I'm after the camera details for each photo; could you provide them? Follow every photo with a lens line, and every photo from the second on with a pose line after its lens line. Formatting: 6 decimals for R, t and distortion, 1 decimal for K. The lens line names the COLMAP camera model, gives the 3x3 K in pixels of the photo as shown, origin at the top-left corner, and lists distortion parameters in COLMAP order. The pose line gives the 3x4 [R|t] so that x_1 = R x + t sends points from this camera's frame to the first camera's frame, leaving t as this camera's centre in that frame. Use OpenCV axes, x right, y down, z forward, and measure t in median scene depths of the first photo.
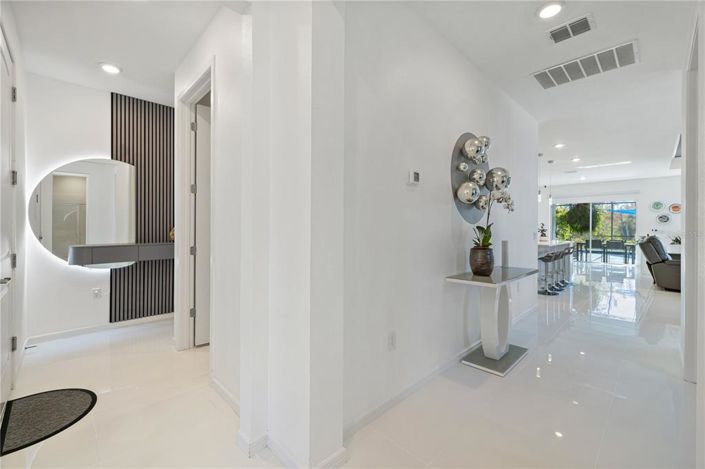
lens RADIAL K [[301.7, 0, 352.5], [0, 301.7, 223.5], [0, 0, 1]] dist [-0.001975, -0.000413]
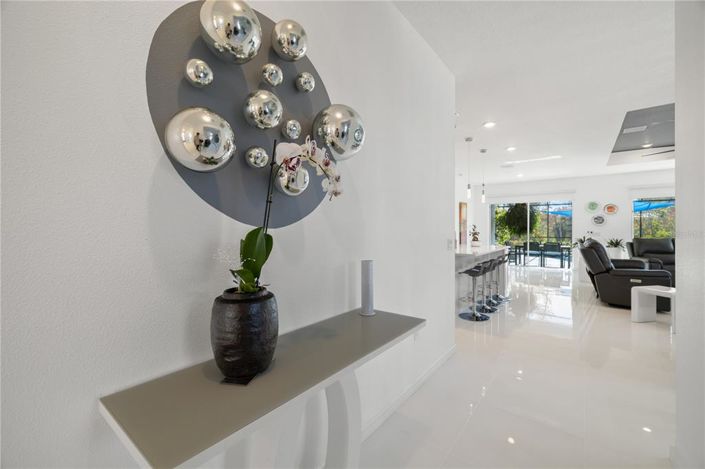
lens RADIAL K [[301.7, 0, 352.5], [0, 301.7, 223.5], [0, 0, 1]] dist [-0.001975, -0.000413]
pose [[0.990402, -0.000558, 0.138216, 0.136822], [0.001239, 0.999988, -0.004842, -0.000931], [-0.138212, 0.004967, 0.990390, 0.168359]]
